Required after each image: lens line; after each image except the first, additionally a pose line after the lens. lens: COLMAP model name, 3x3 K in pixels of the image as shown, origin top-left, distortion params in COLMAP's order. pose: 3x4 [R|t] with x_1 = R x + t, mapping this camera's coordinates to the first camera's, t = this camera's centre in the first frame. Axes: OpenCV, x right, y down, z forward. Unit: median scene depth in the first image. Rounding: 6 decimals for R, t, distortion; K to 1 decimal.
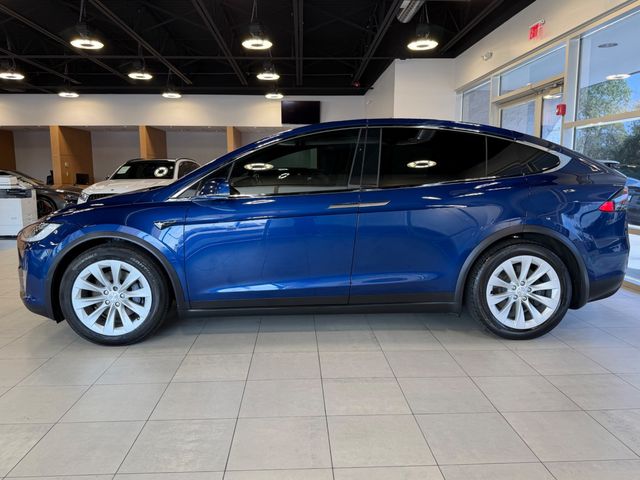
lens RADIAL K [[472.6, 0, 320.0], [0, 472.6, 240.0], [0, 0, 1]] dist [0.050037, -0.003455]
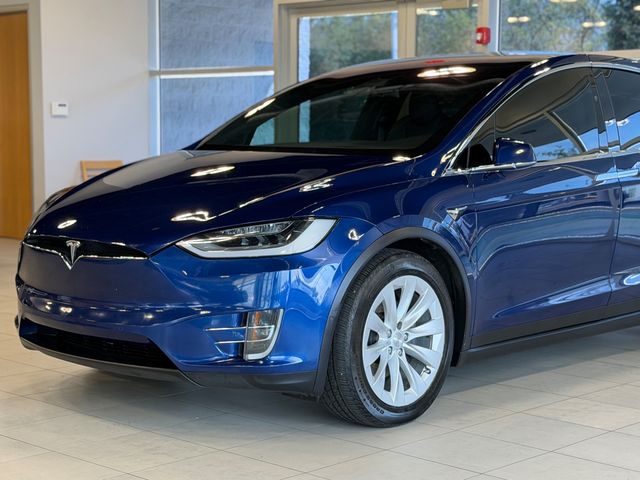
lens RADIAL K [[1230.4, 0, 320.0], [0, 1230.4, 240.0], [0, 0, 1]] dist [0.072215, -0.038199]
pose [[0.719923, -0.051045, 0.692175, -1.413048], [0.085898, 0.996177, -0.015878, 0.010616], [-0.688718, 0.070887, 0.721555, -0.039946]]
